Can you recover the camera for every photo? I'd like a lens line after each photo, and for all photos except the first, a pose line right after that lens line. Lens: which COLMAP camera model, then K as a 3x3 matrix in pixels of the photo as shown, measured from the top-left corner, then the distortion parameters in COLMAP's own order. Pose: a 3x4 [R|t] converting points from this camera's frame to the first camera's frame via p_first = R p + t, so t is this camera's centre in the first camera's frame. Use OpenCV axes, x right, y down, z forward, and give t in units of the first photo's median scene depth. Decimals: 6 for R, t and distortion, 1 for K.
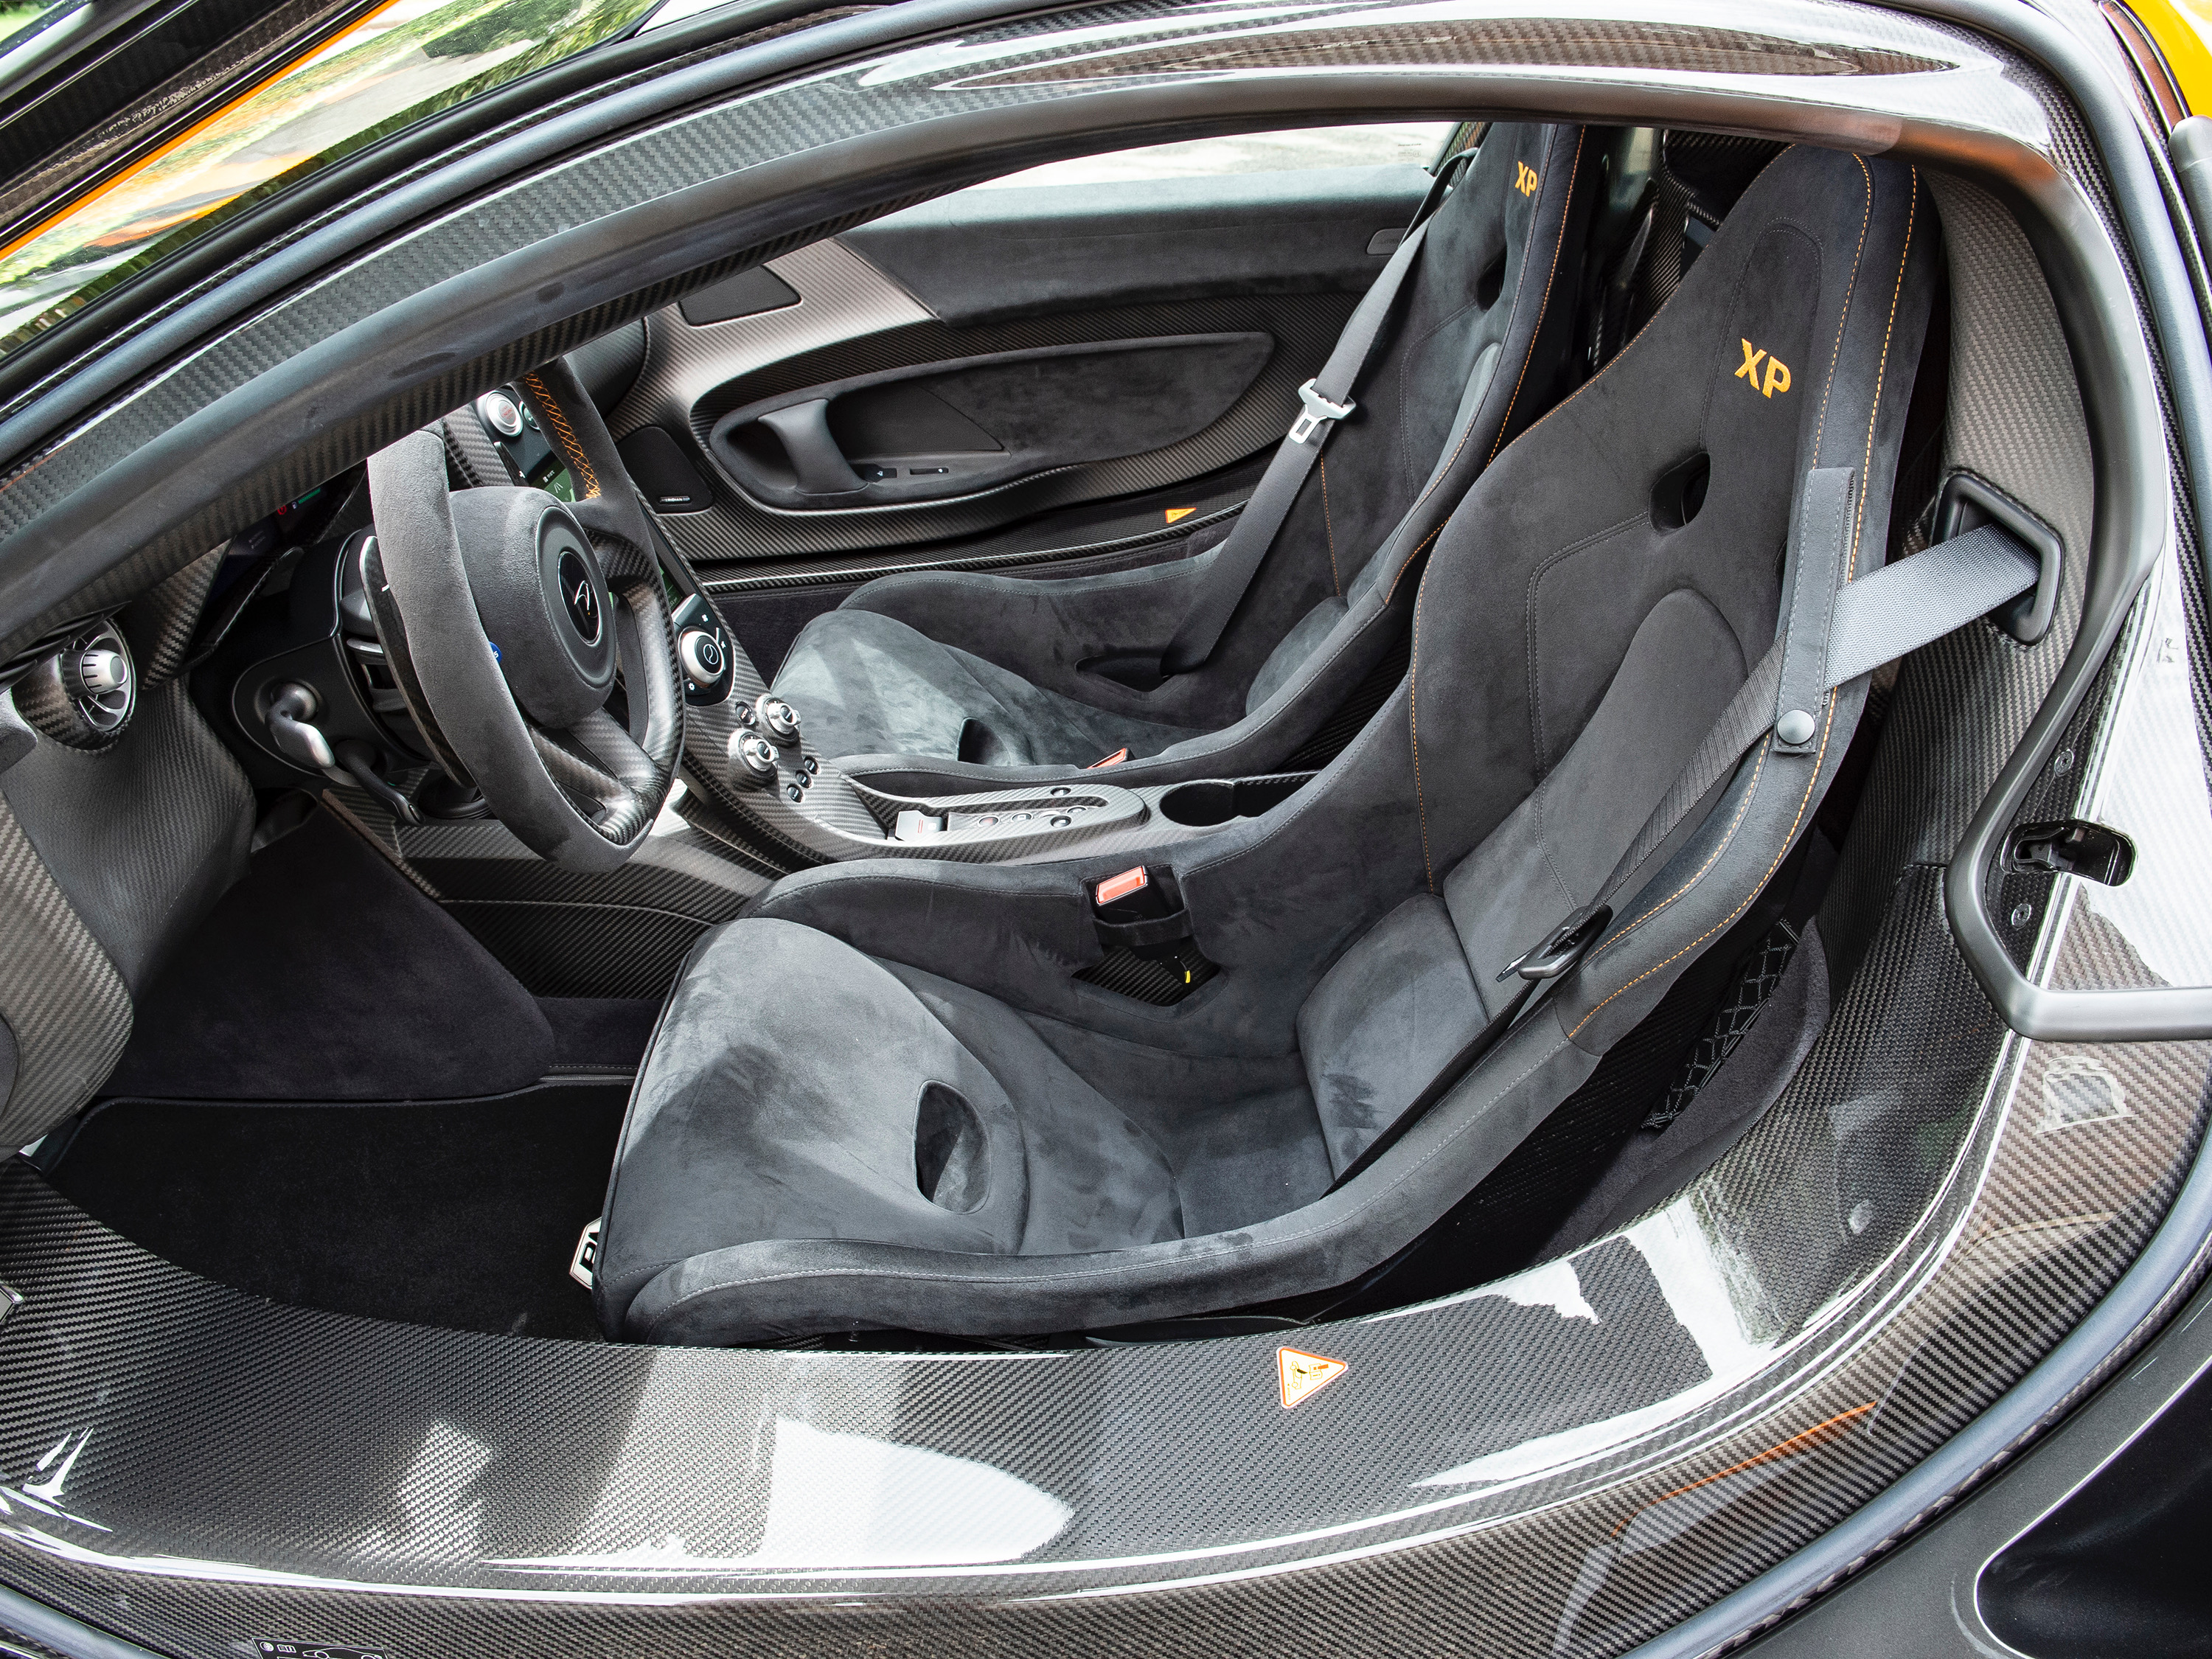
lens RADIAL K [[1657.7, 0, 1106.0], [0, 1657.7, 829.5], [0, 0, 1]] dist [-0.057975, 0.000871]
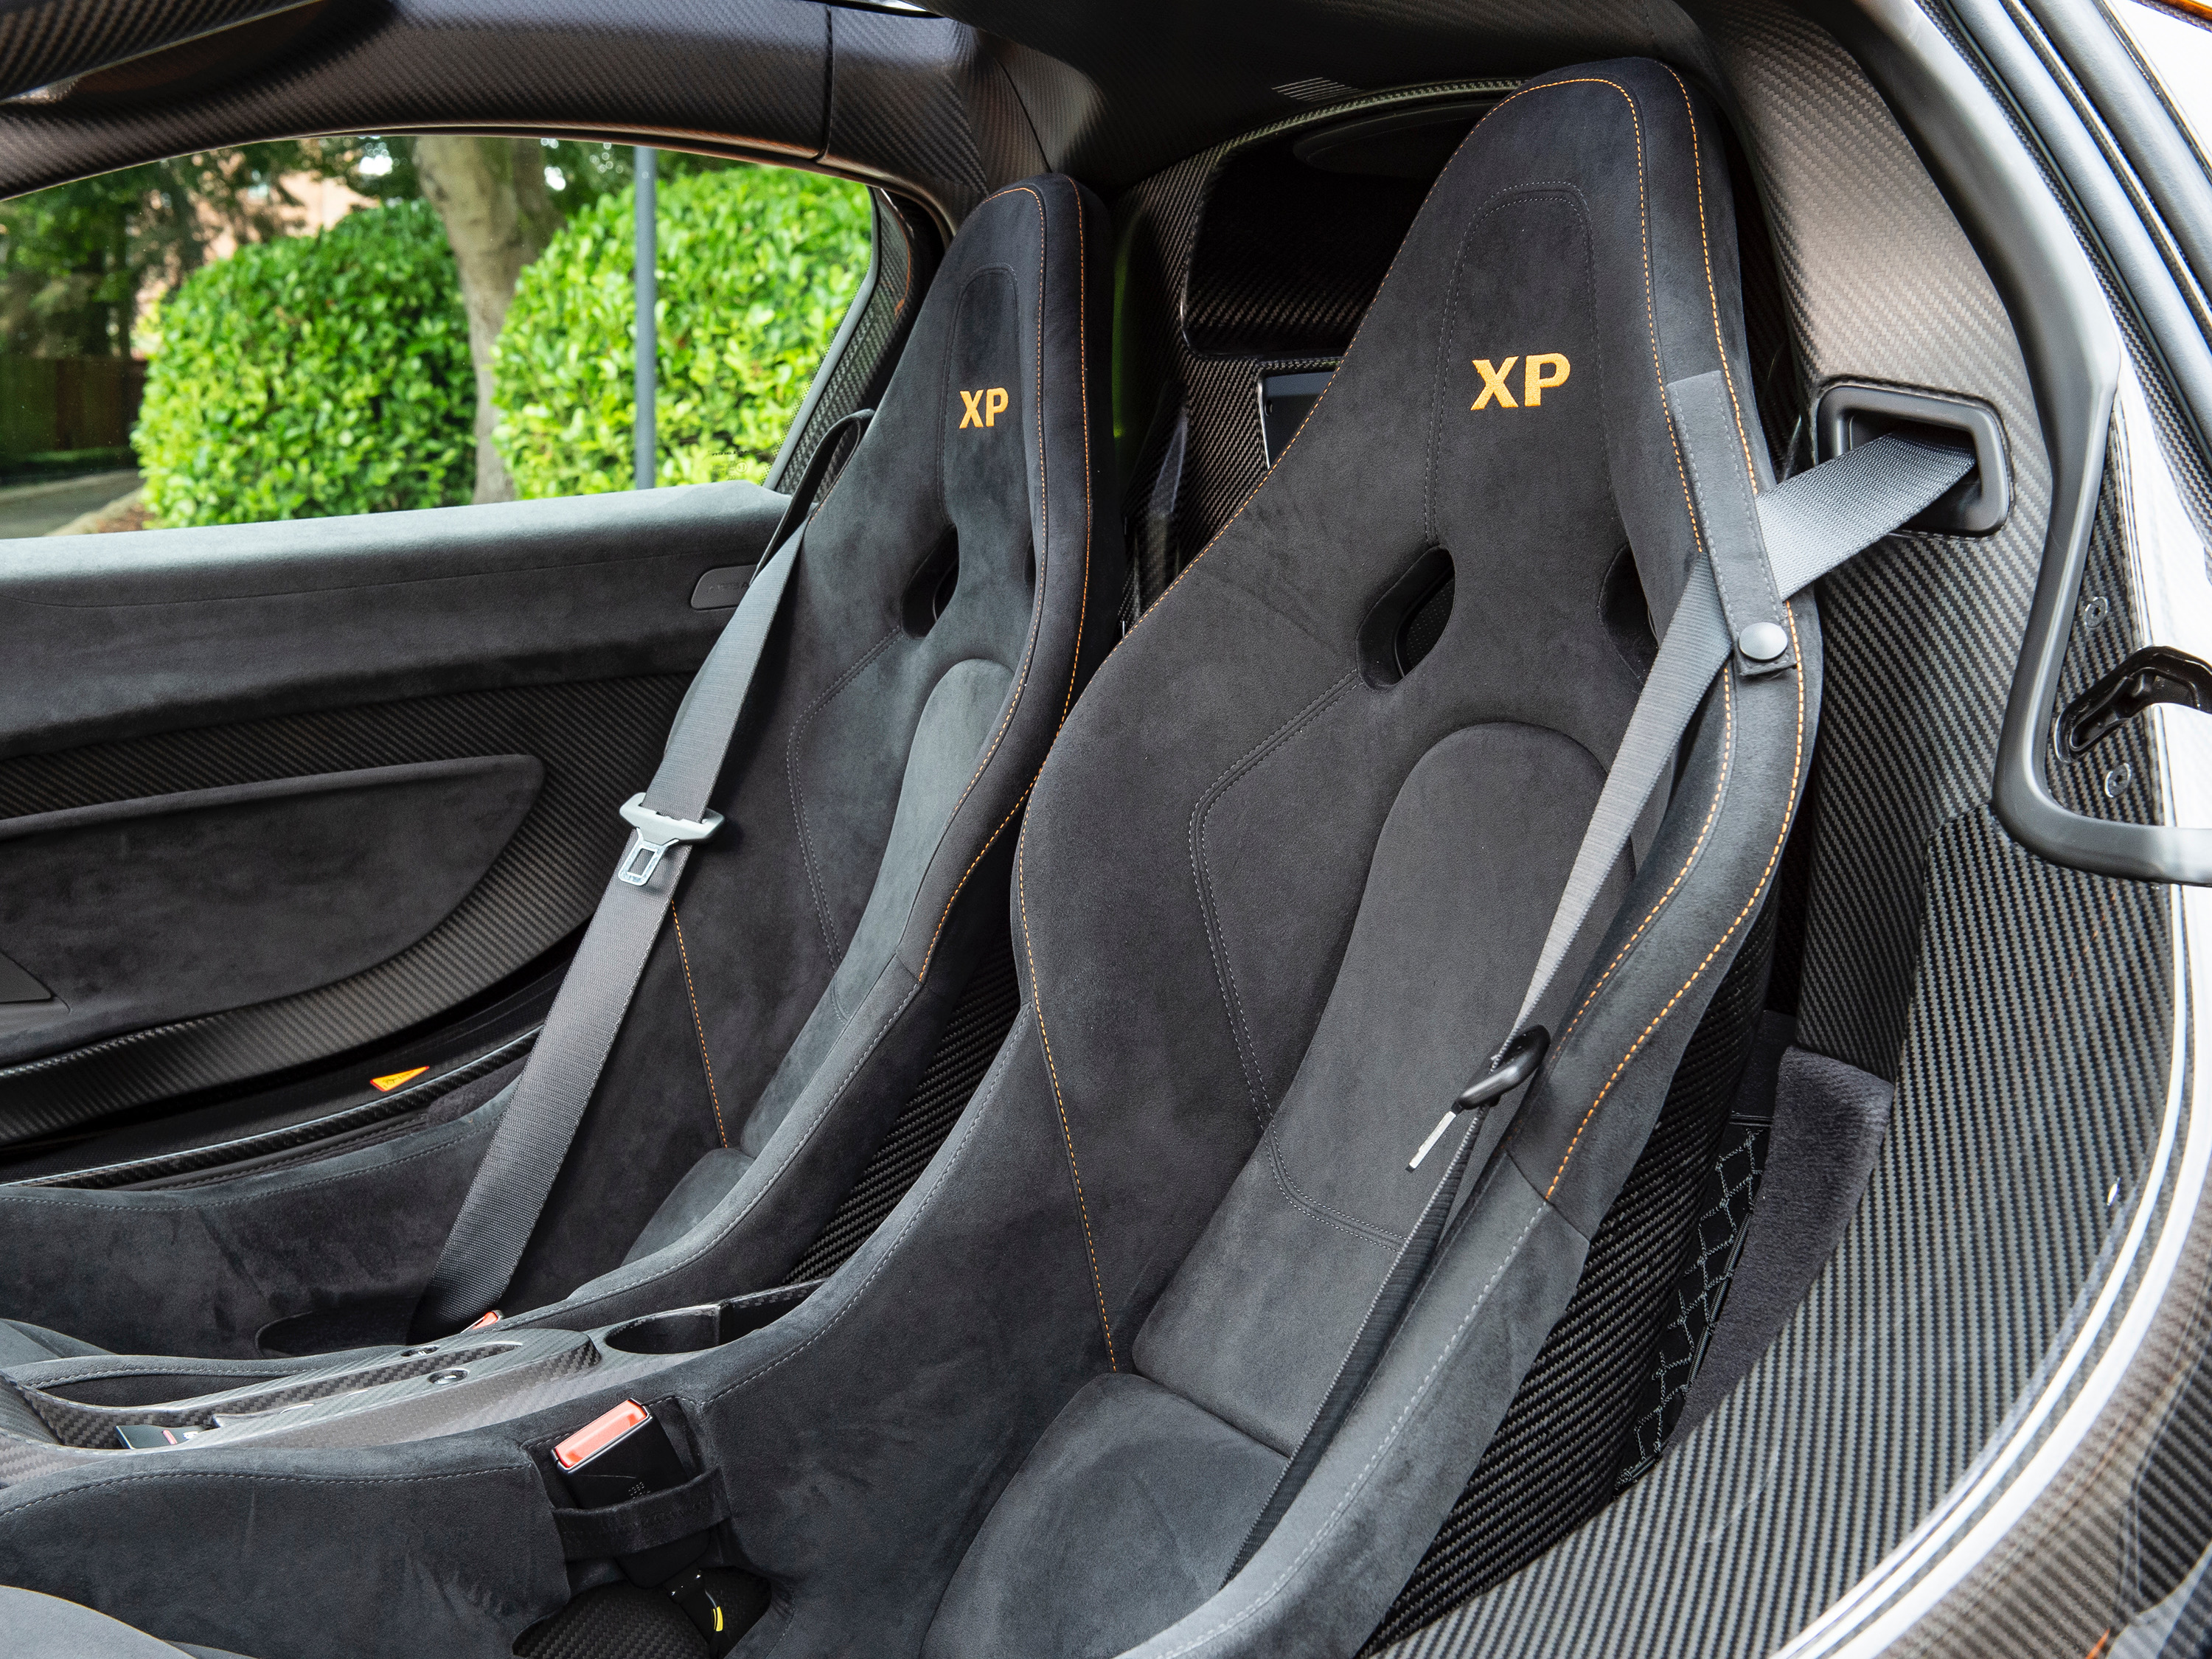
lens RADIAL K [[3198.9, 0, 1106.0], [0, 3198.9, 829.5], [0, 0, 1]] dist [0.092158, 0.038133]
pose [[0.913982, -0.049816, 0.402685, -0.253531], [0.212644, 0.904038, -0.370806, 0.278910], [-0.345571, 0.424539, 0.836868, -0.052272]]
